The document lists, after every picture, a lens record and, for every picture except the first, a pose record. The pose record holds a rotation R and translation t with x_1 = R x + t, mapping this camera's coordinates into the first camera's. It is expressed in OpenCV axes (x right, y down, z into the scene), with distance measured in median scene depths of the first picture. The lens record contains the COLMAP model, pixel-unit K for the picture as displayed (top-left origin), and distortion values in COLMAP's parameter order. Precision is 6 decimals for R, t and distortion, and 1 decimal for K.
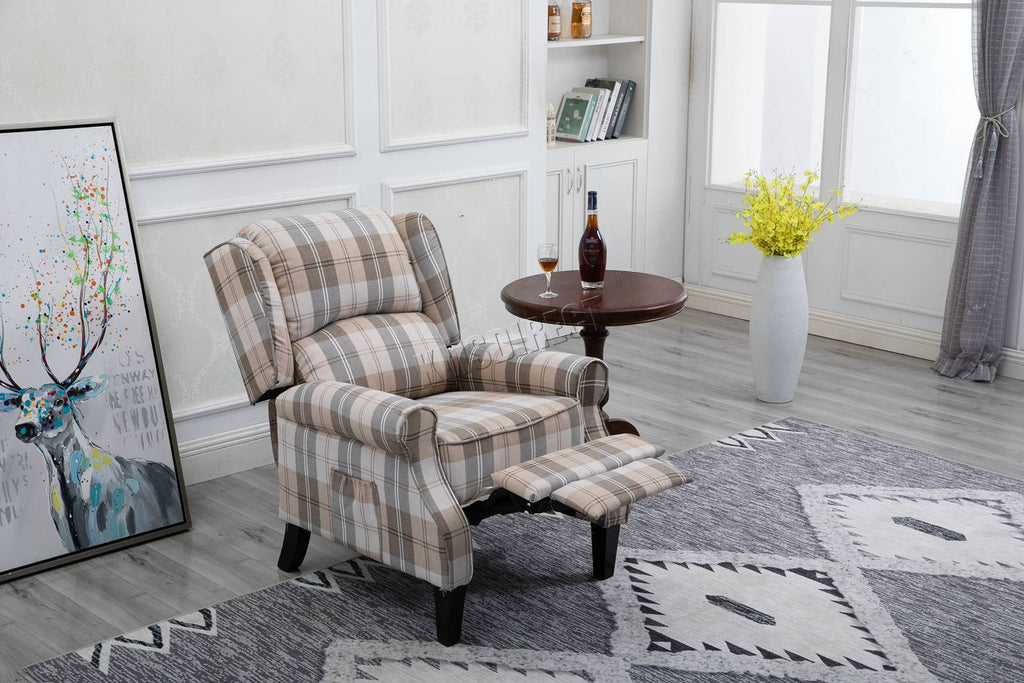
lens RADIAL K [[1480.3, 0, 509.9], [0, 1480.3, 338.6], [0, 0, 1]] dist [0.111243, 0.102664]
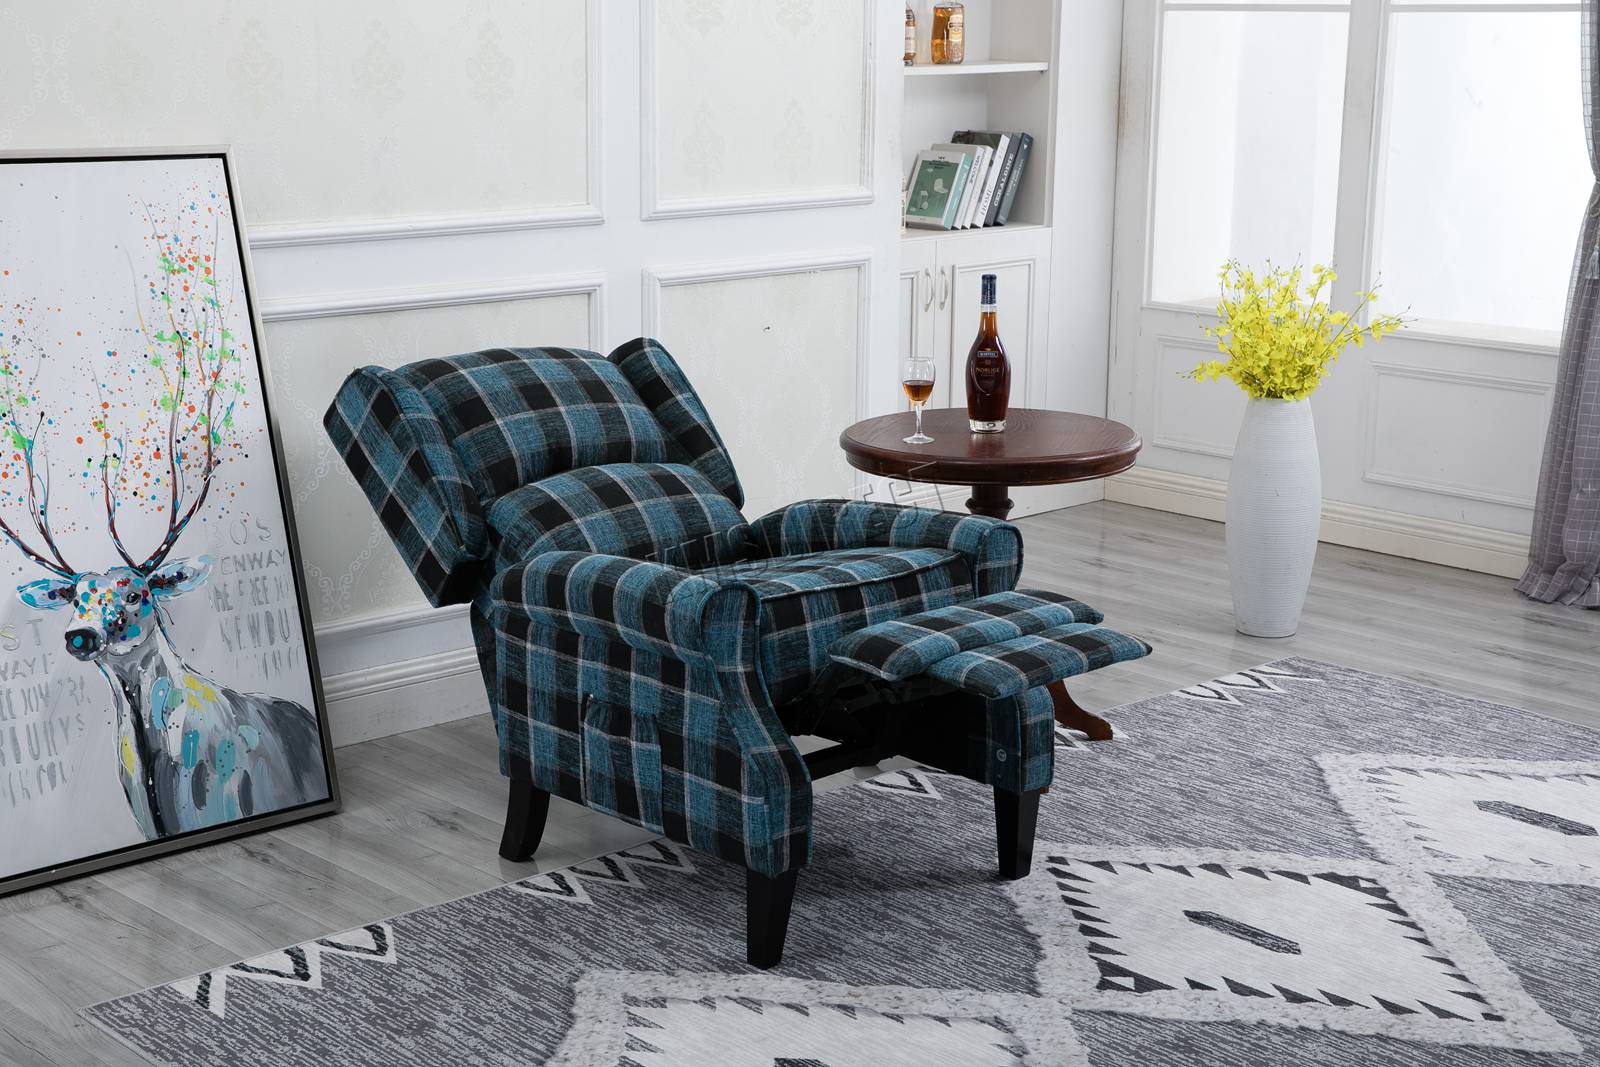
lens RADIAL K [[2387.6, 0, 797.2], [0, 2387.6, 528.9], [0, 0, 1]] dist [0.127031, 0.079059]
pose [[0.999936, 0.006405, 0.009280, -0.036563], [-0.006050, 0.999268, -0.037773, 0.049906], [-0.009515, 0.037715, 0.999243, -0.000004]]
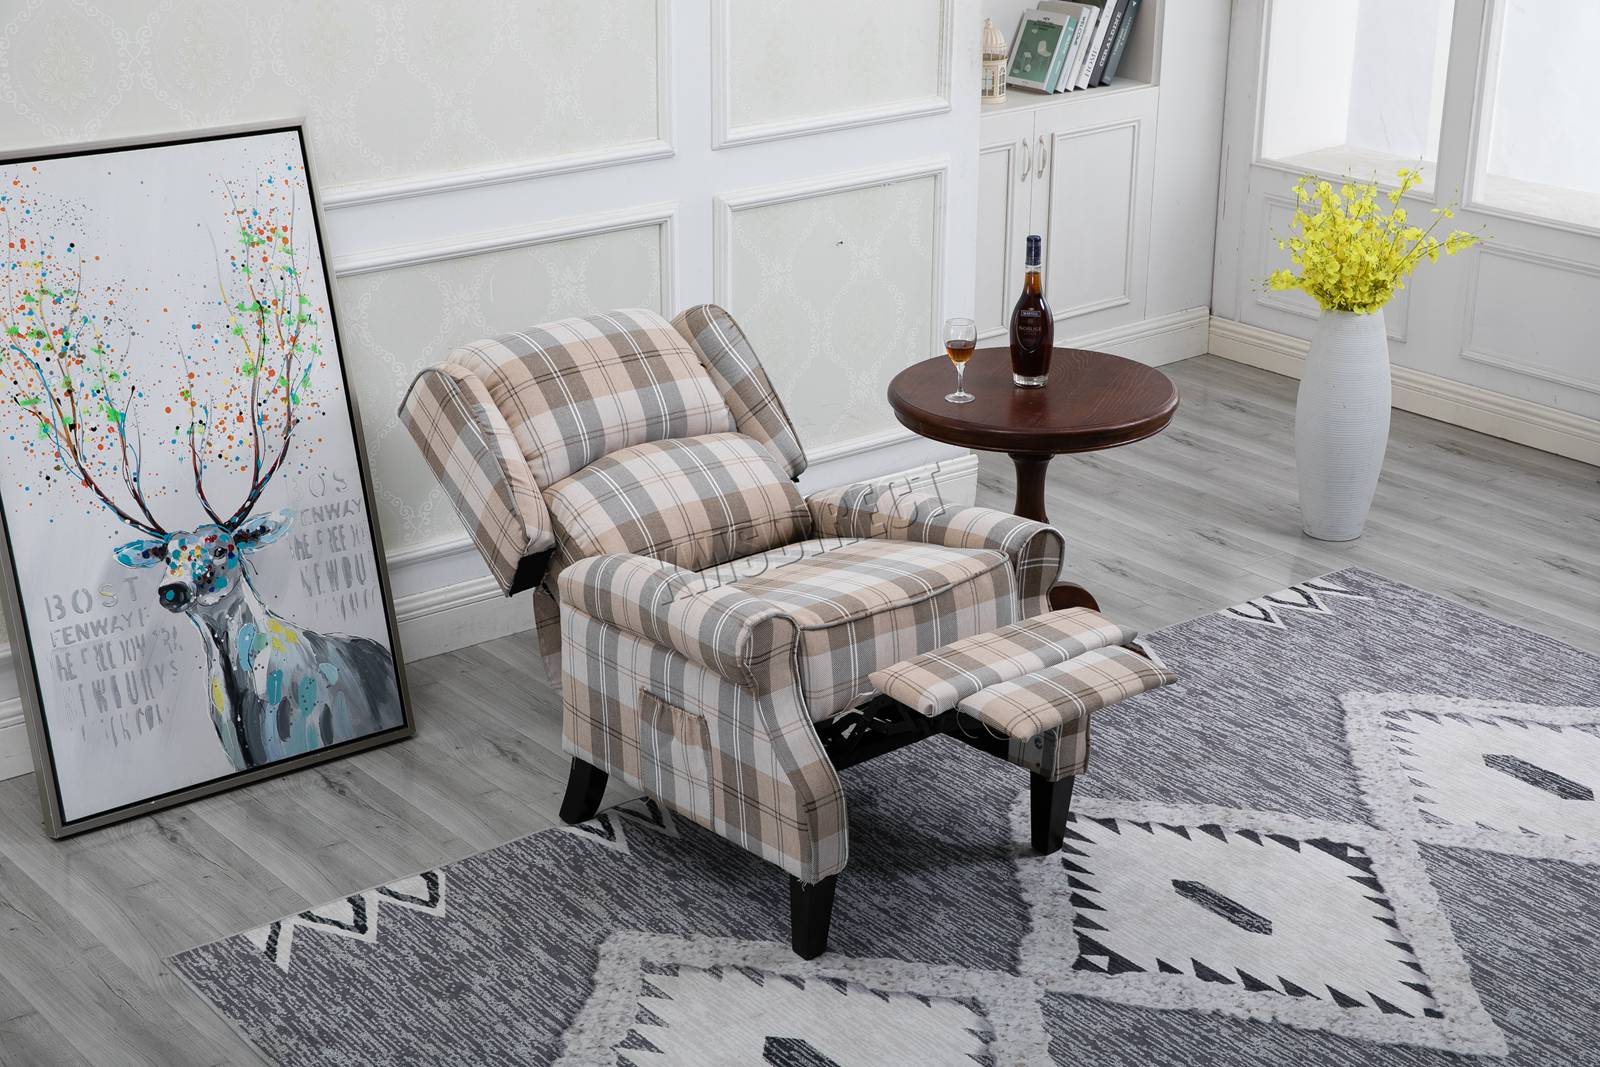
lens RADIAL K [[2474.5, 0, 798.2], [0, 2474.5, 532.5], [0, 0, 1]] dist [0.139786, 0.085806]
pose [[0.996976, 0.029835, -0.071756, 0.037851], [-0.022275, 0.994334, 0.103942, -0.088159], [0.074450, -0.102029, 0.991992, -0.093282]]
